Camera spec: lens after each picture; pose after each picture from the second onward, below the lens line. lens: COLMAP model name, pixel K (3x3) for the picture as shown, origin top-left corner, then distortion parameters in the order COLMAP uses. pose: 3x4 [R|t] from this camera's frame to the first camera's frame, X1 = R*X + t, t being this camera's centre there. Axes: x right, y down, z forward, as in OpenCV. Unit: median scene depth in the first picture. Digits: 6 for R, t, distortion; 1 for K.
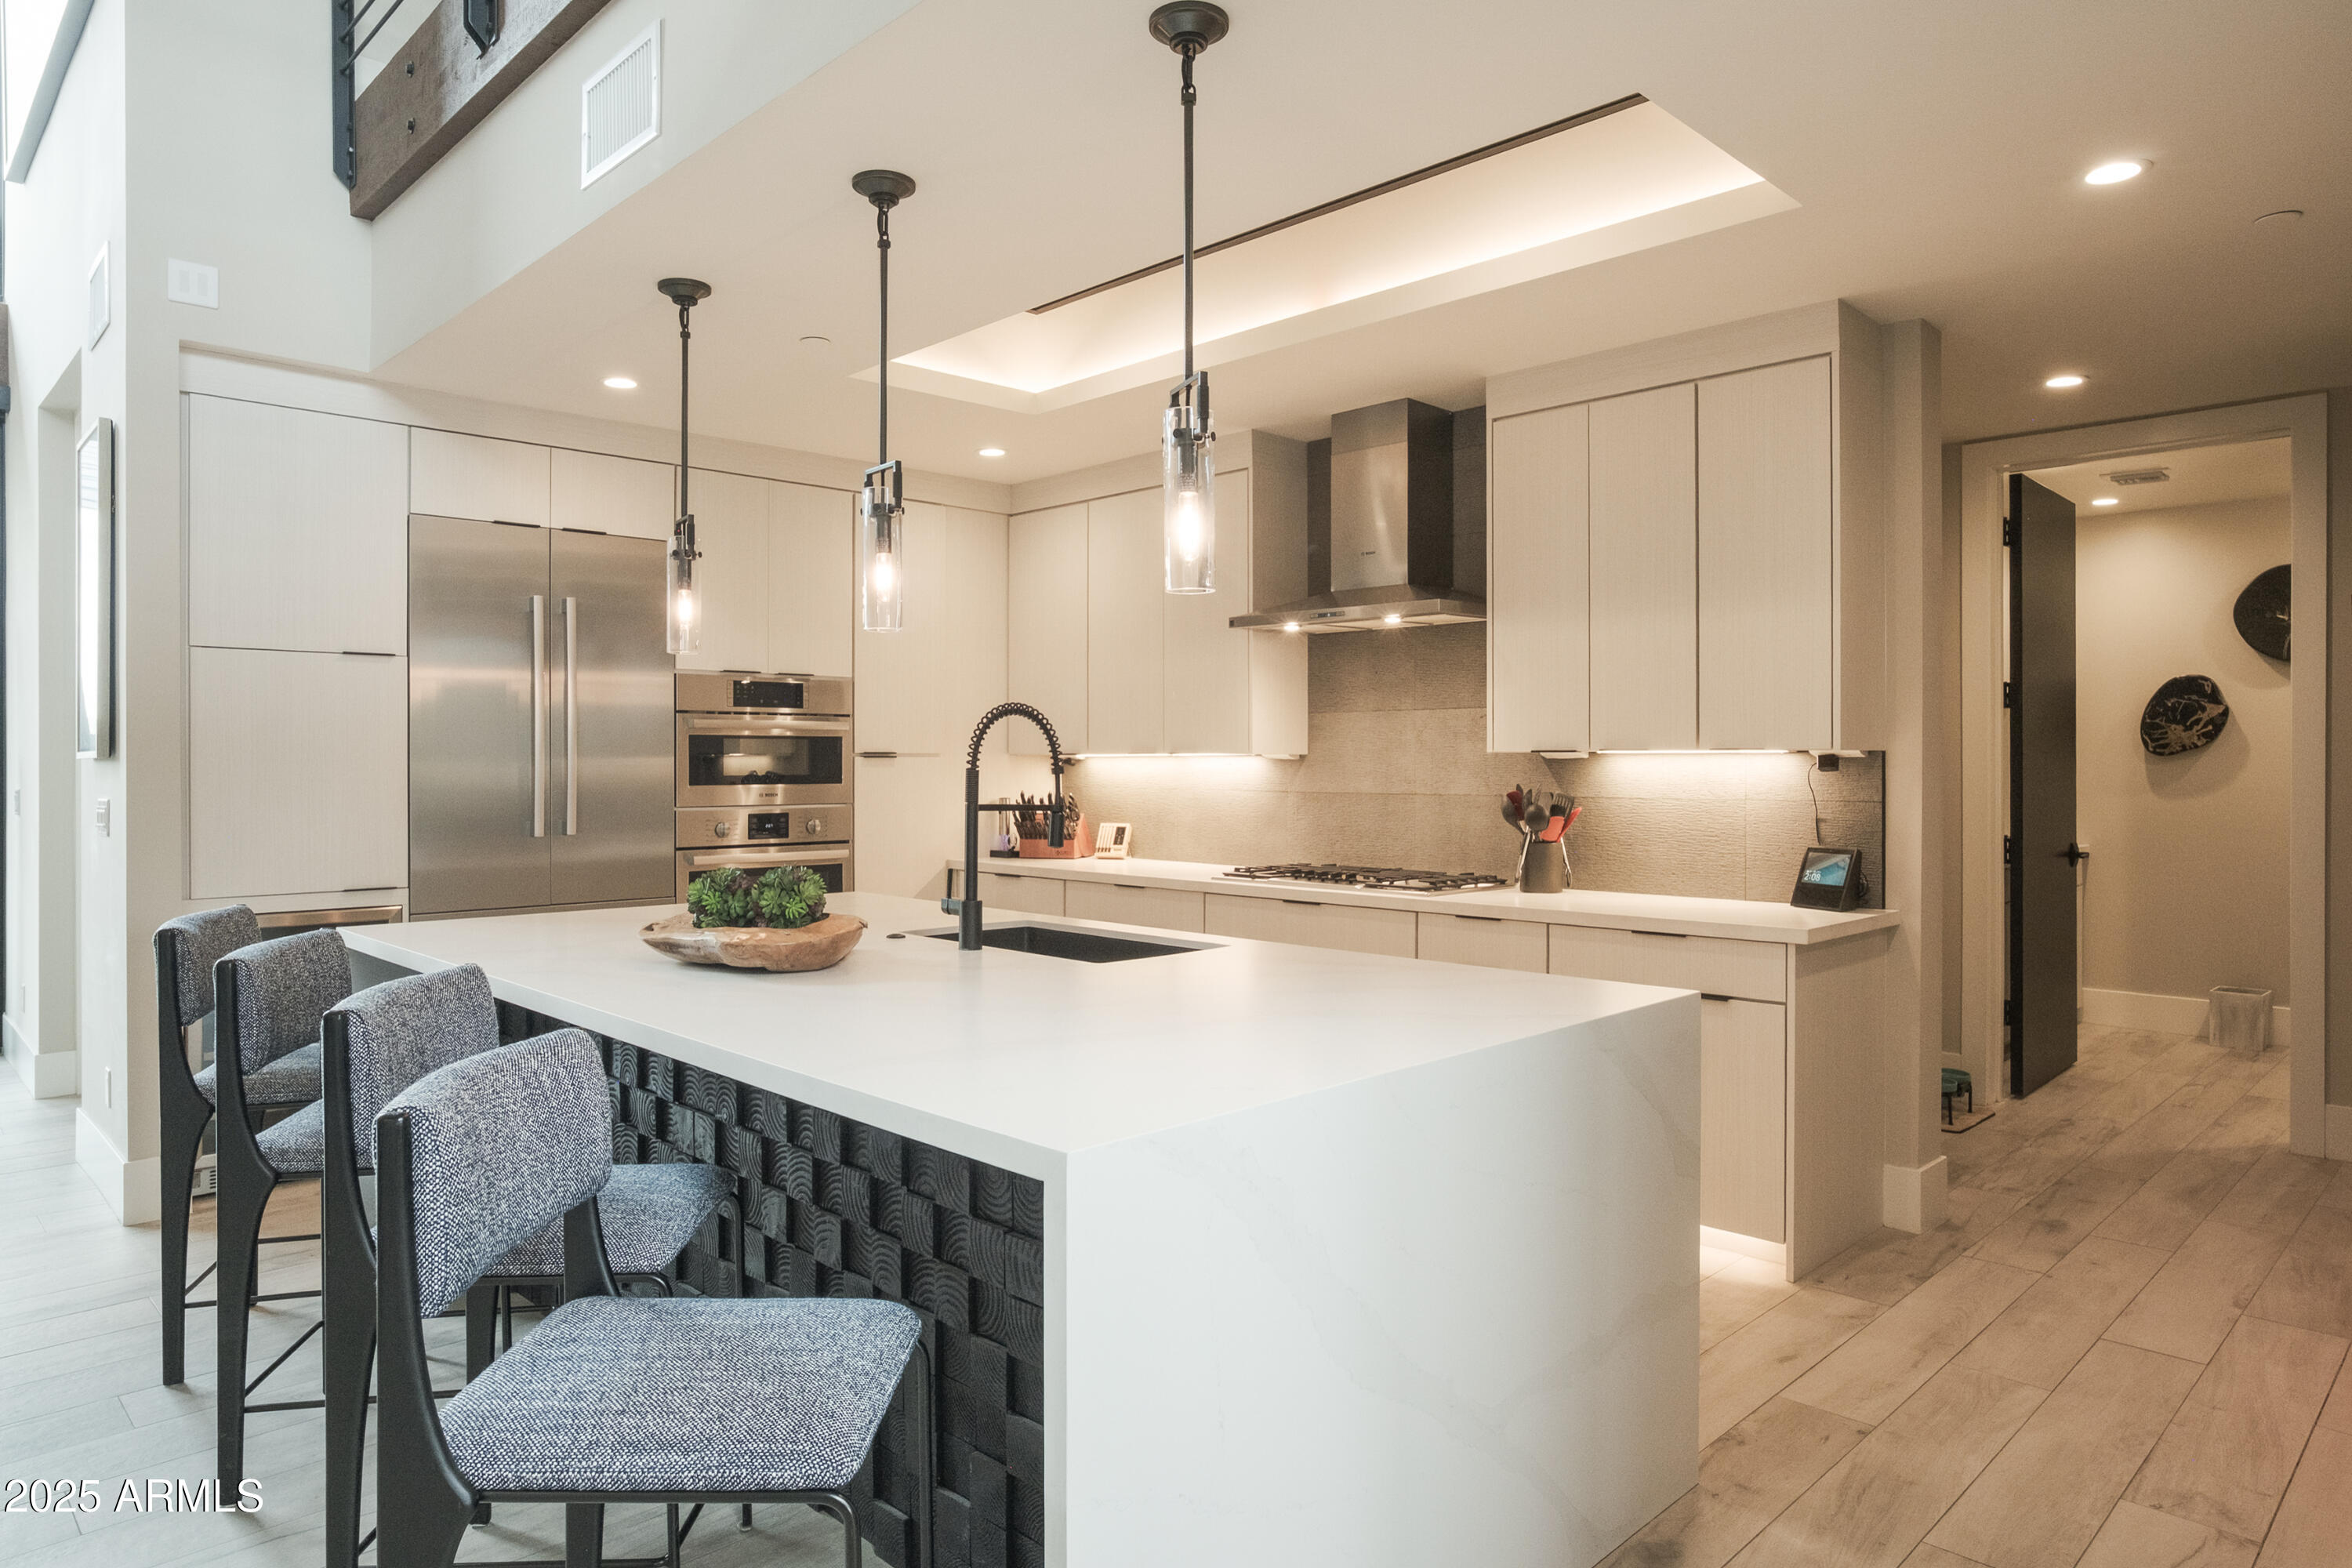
lens RADIAL K [[1429.6, 0, 1180.2], [0, 1429.6, 755.9], [0, 0, 1]] dist [-0.024606, 0.000553]
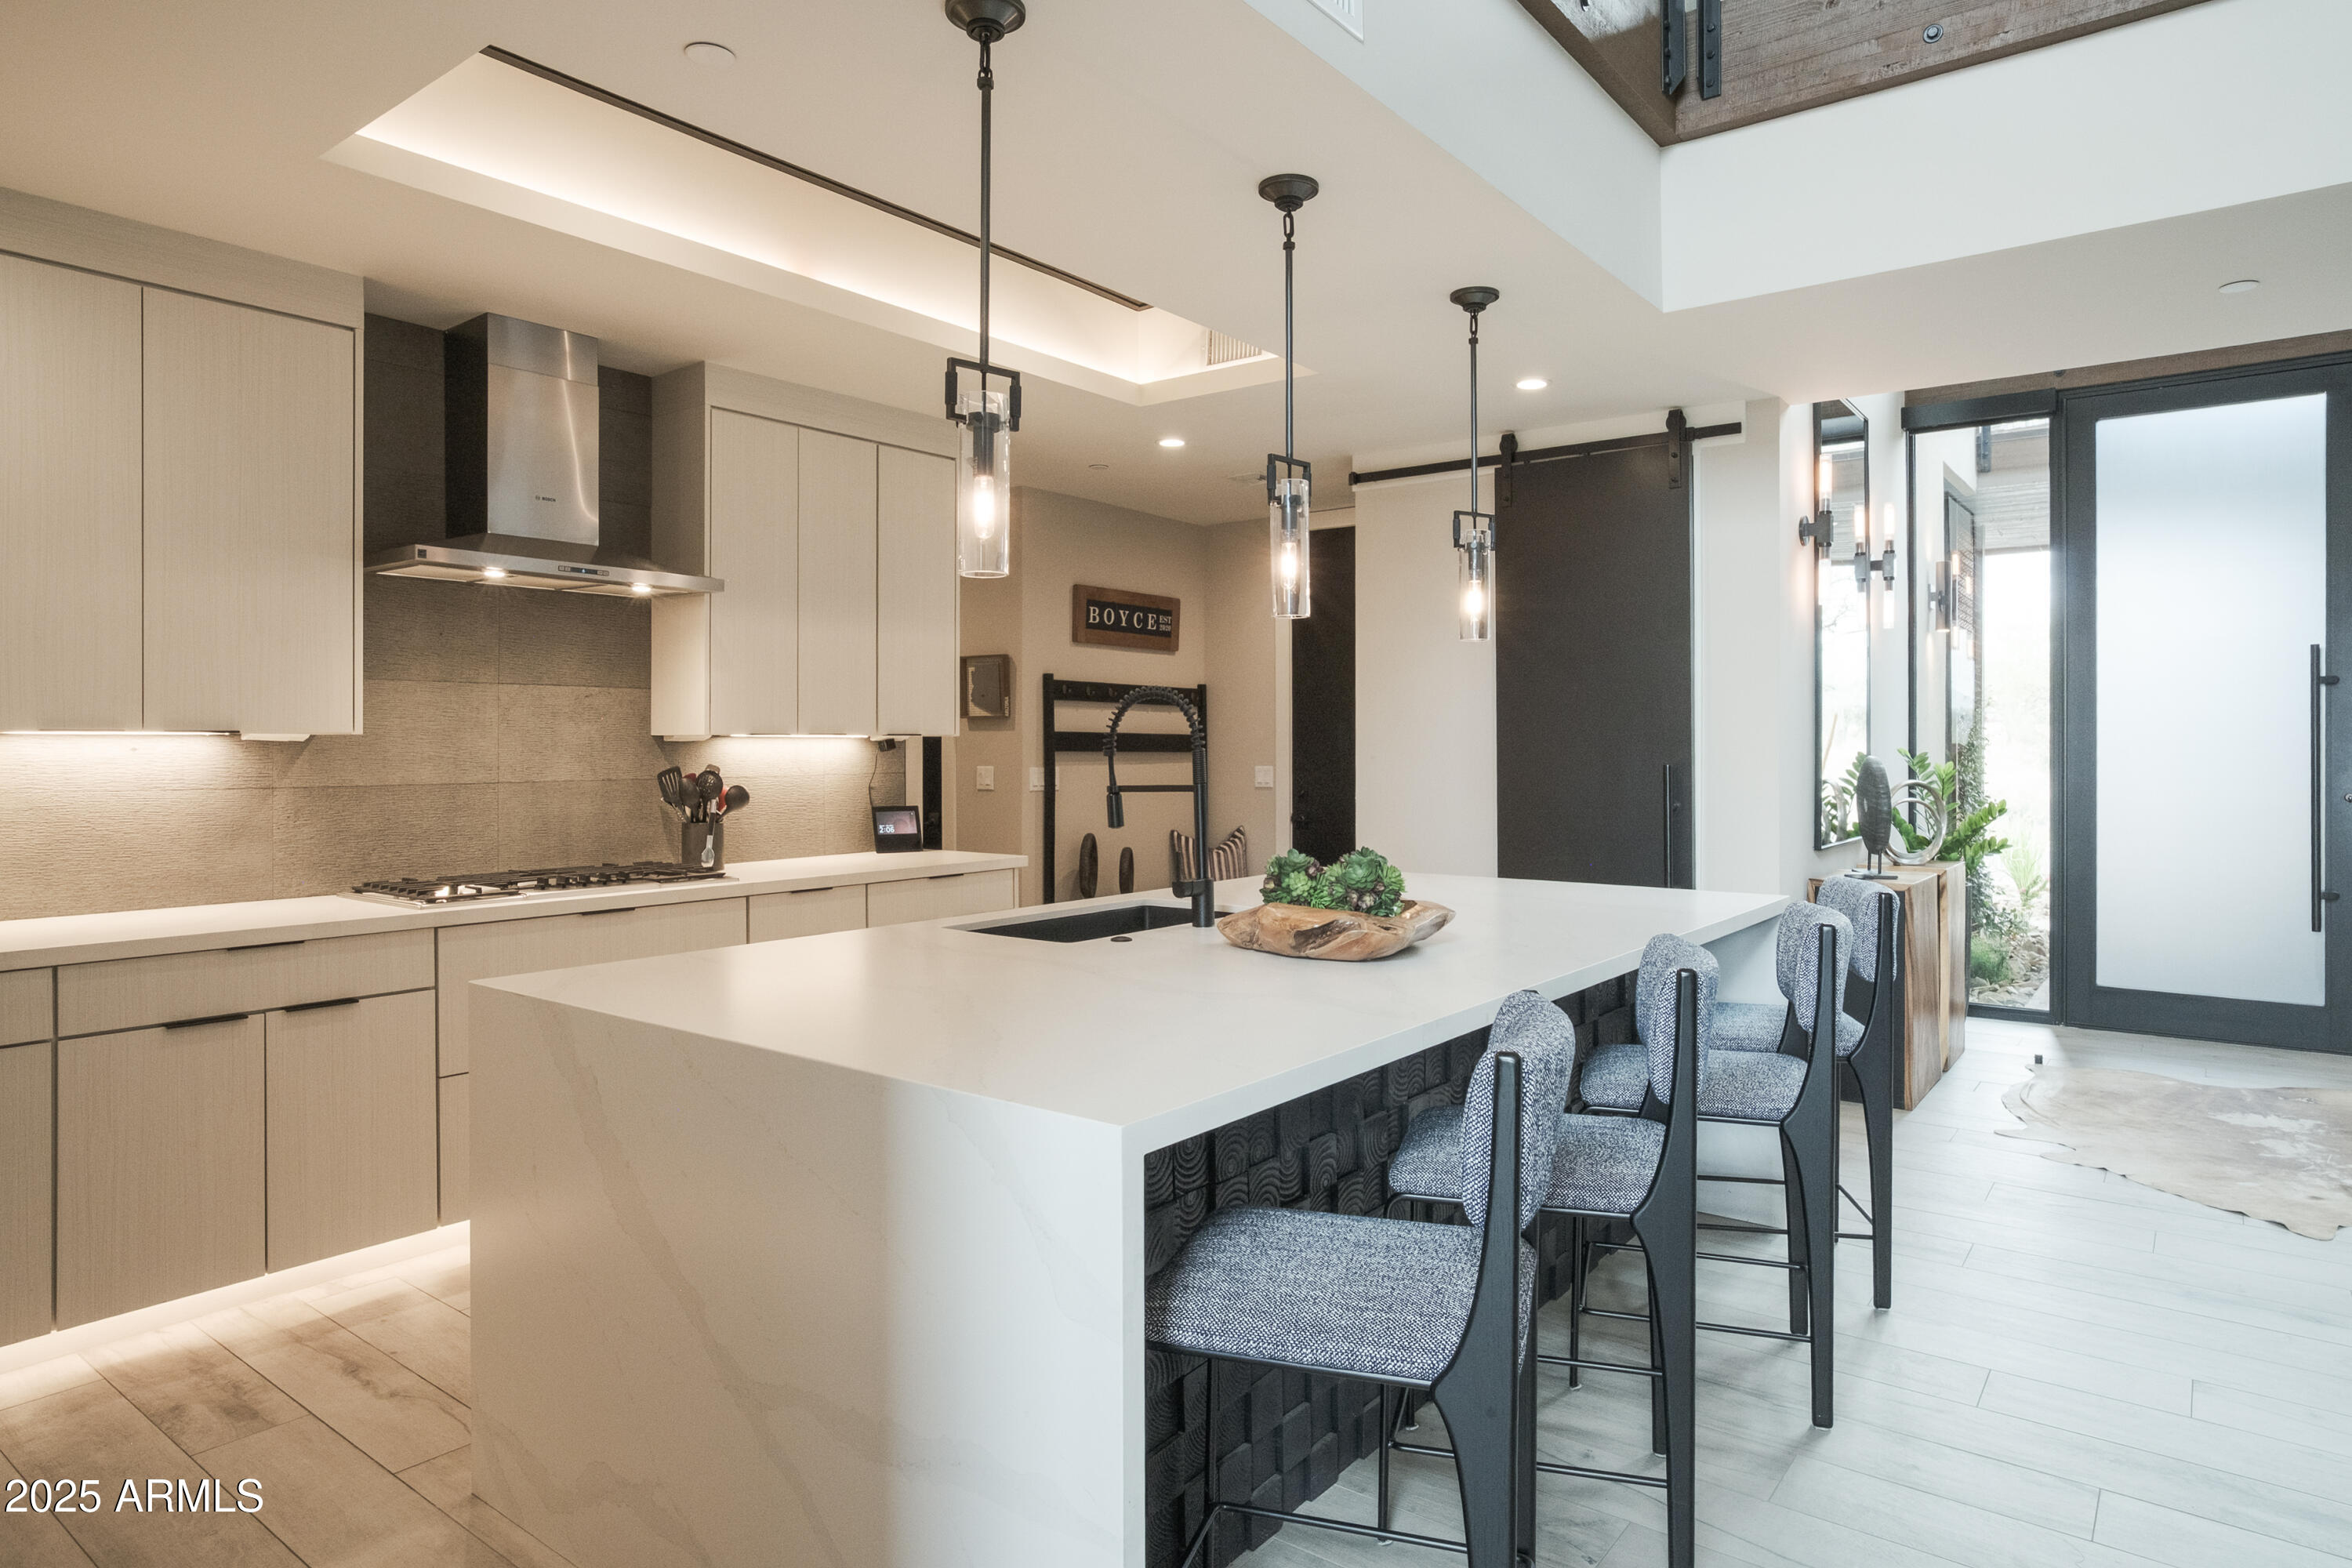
lens RADIAL K [[1365.4, 0, 1191.8], [0, 1365.4, 742.7], [0, 0, 1]] dist [-0.035834, 0.027113]
pose [[-0.133635, 0.002897, 0.991026, -0.740479], [-0.002647, 0.999991, -0.003281, 0.004797], [-0.991027, -0.003061, -0.133626, 0.750340]]
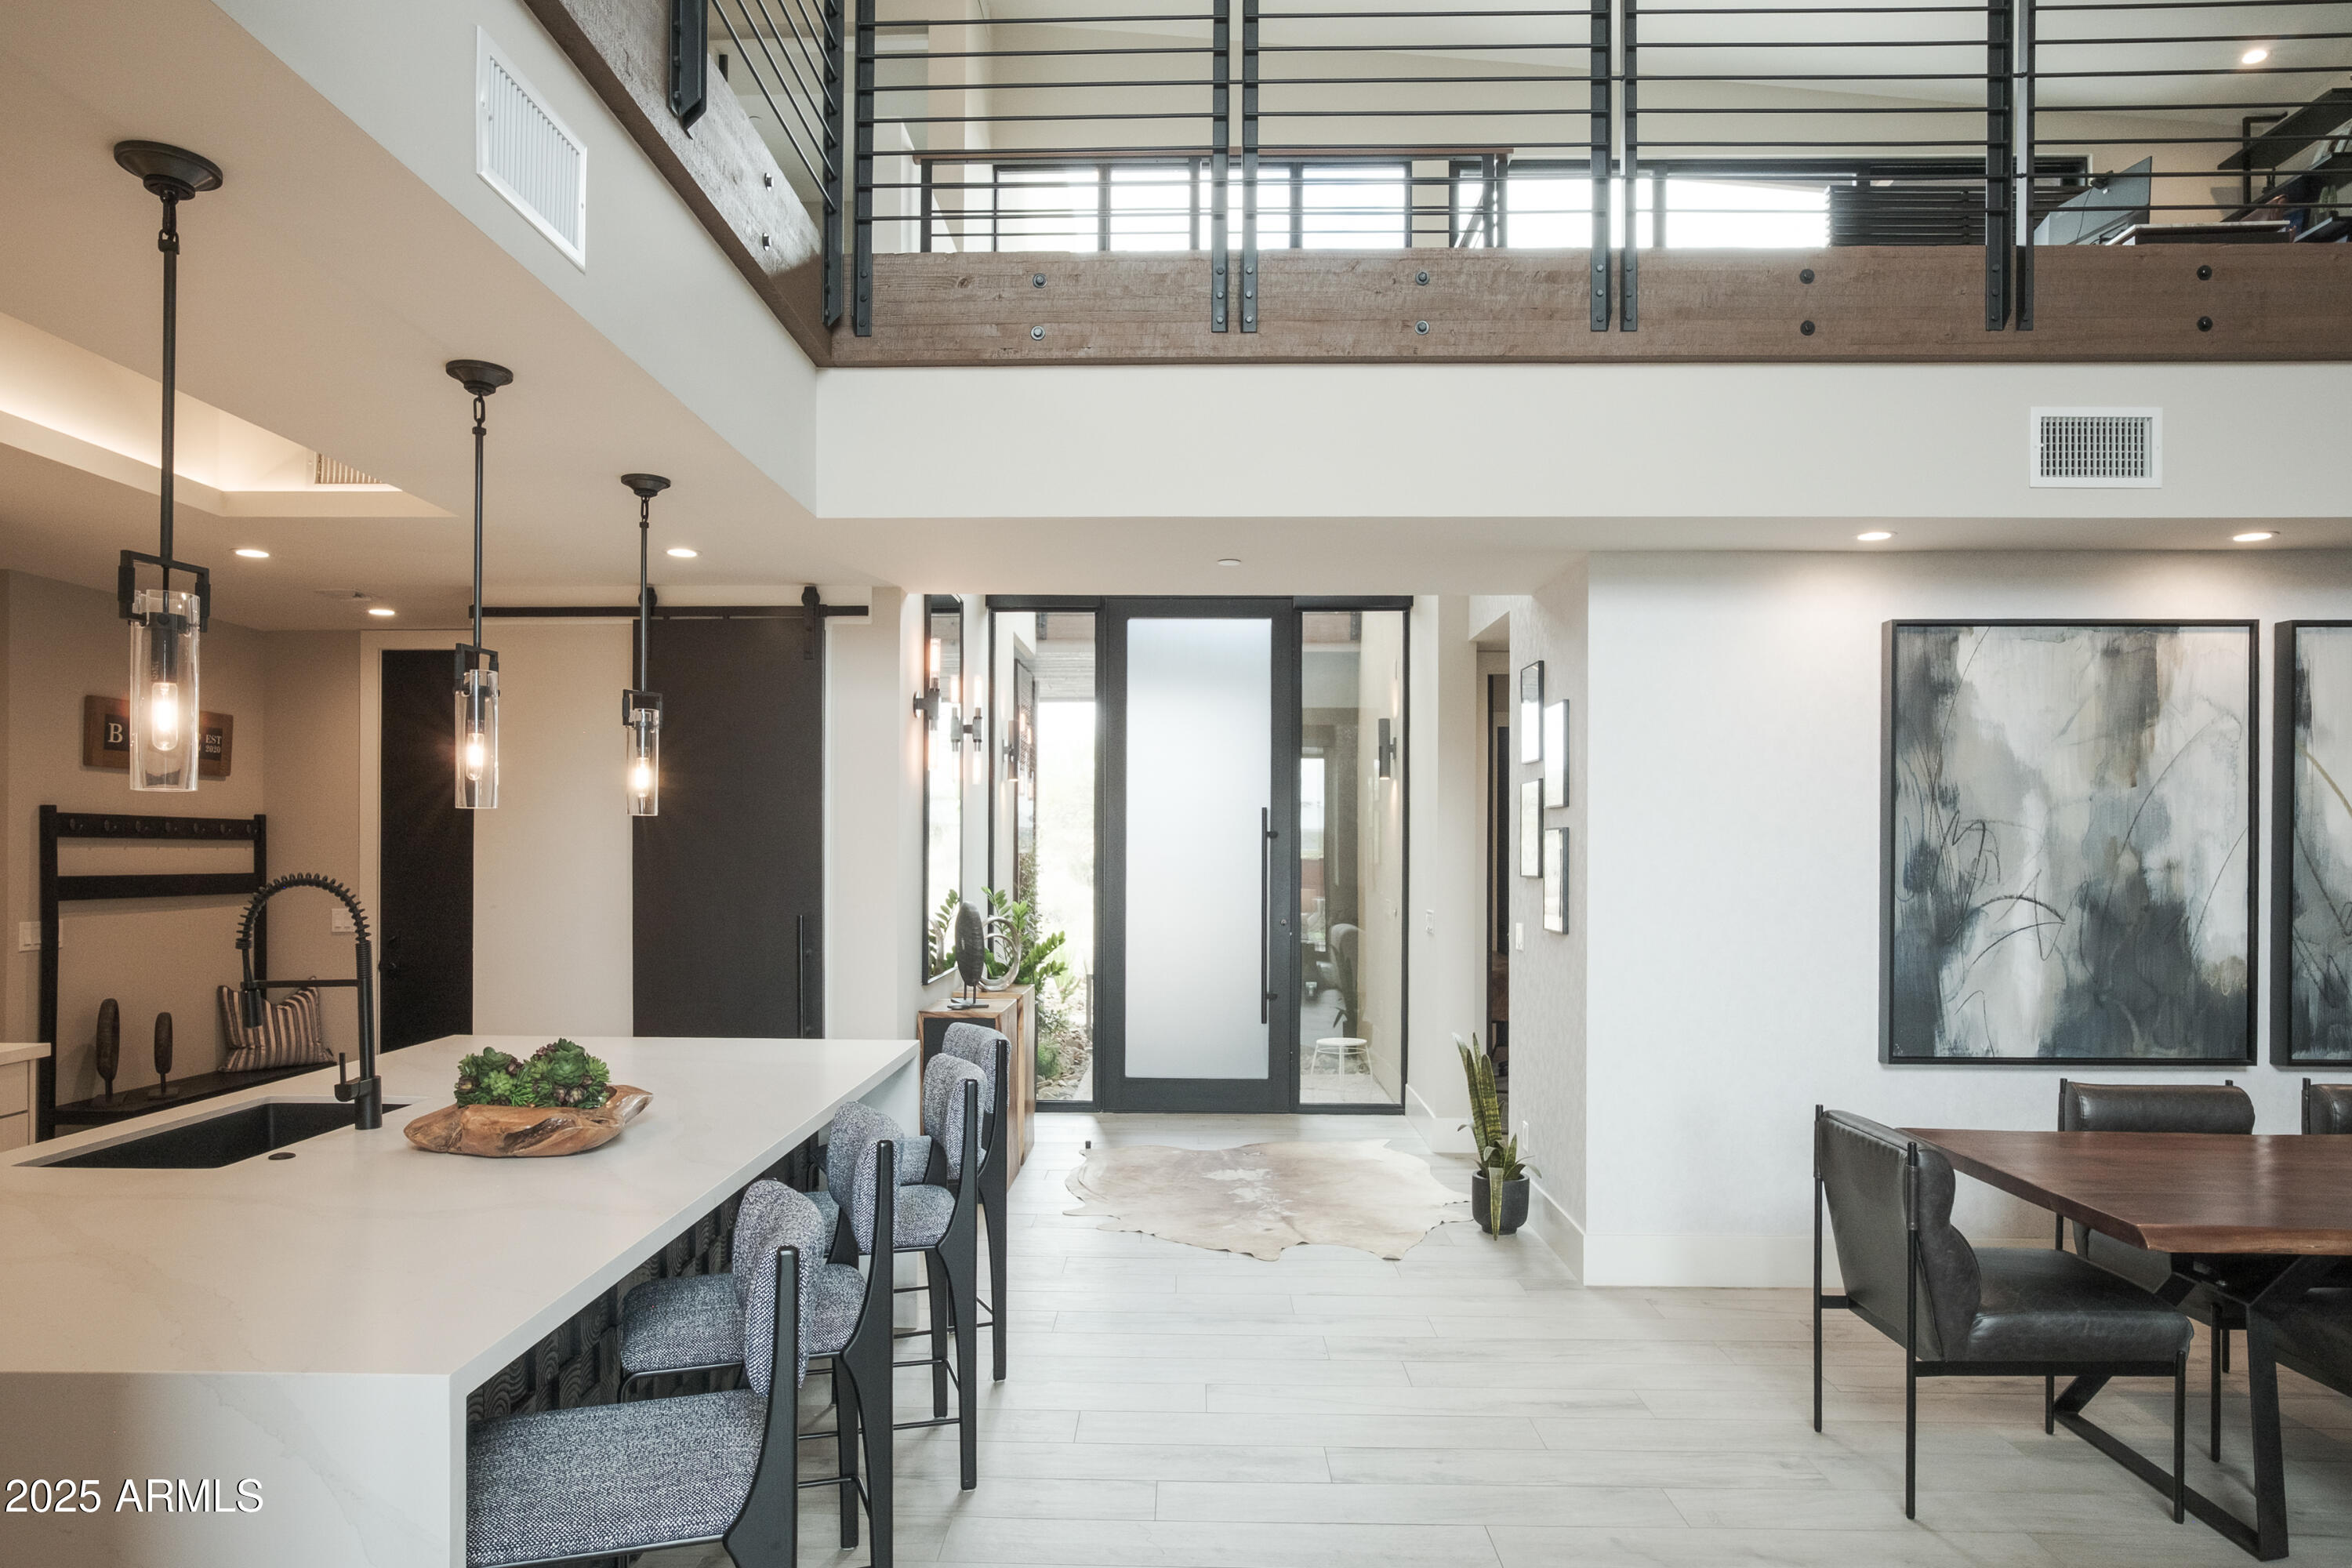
lens RADIAL K [[1404.5, 0, 1151.2], [0, 1404.5, 839.3], [0, 0, 1]] dist [-0.045800, 0.039477]
pose [[-0.687614, 0.001243, 0.726076, -0.794977], [-0.005164, 0.999965, -0.006602, -0.038248], [-0.726058, -0.008289, -0.687583, 0.834087]]
